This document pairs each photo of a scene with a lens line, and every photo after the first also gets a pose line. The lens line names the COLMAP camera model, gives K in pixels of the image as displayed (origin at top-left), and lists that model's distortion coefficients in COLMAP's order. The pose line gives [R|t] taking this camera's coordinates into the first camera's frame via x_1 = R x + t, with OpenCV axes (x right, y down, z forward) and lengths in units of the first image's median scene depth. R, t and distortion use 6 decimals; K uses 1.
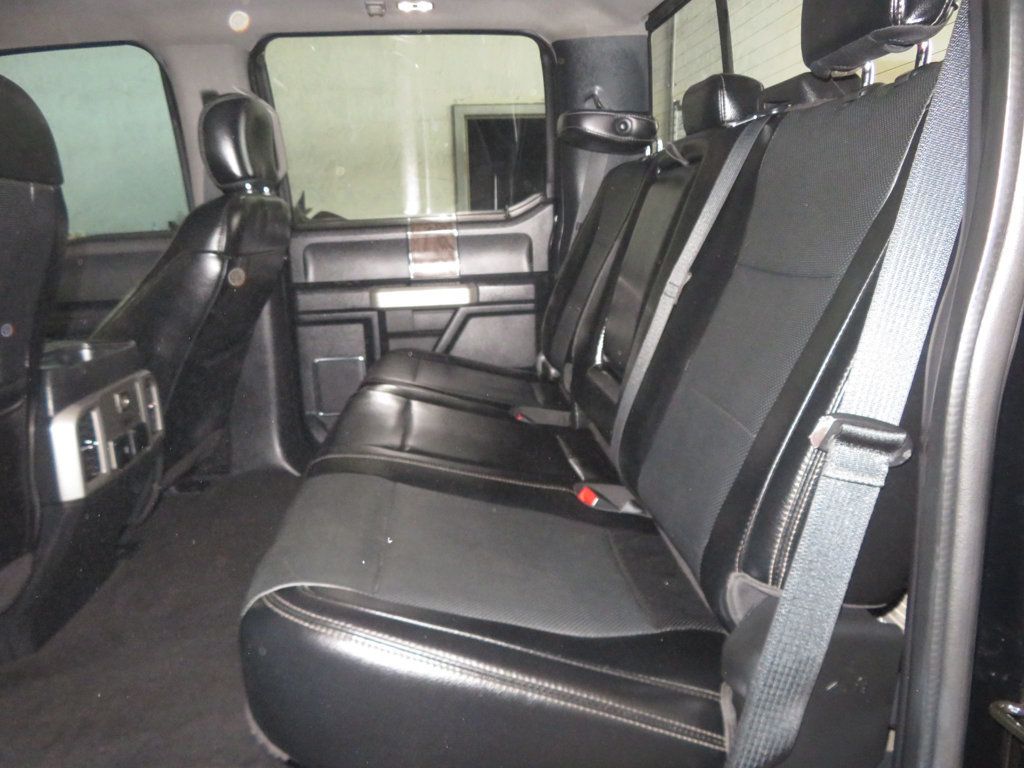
lens RADIAL K [[740.0, 0, 517.0], [0, 740.0, 381.1], [0, 0, 1]] dist [0.002116, 0.000321]
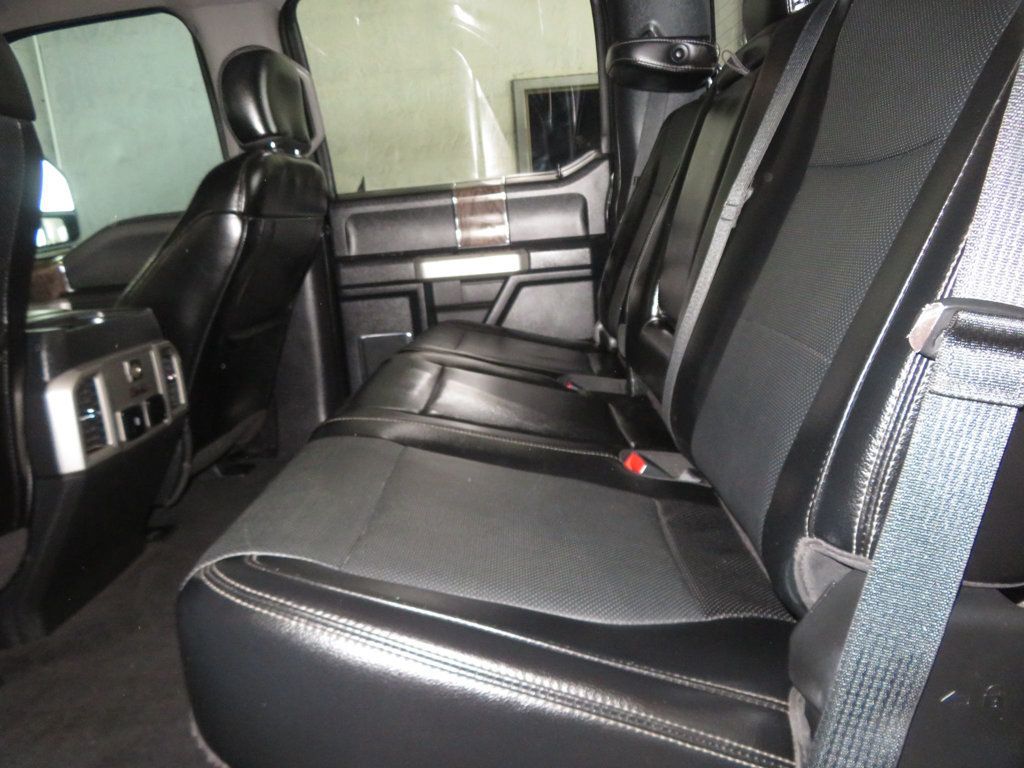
lens RADIAL K [[740.0, 0, 517.0], [0, 740.0, 381.1], [0, 0, 1]] dist [0.002116, 0.000321]
pose [[0.993898, -0.021543, -0.108181, 0.042851], [0.022115, 0.999747, 0.004092, 0.042762], [0.108065, -0.006460, 0.994123, 0.109779]]
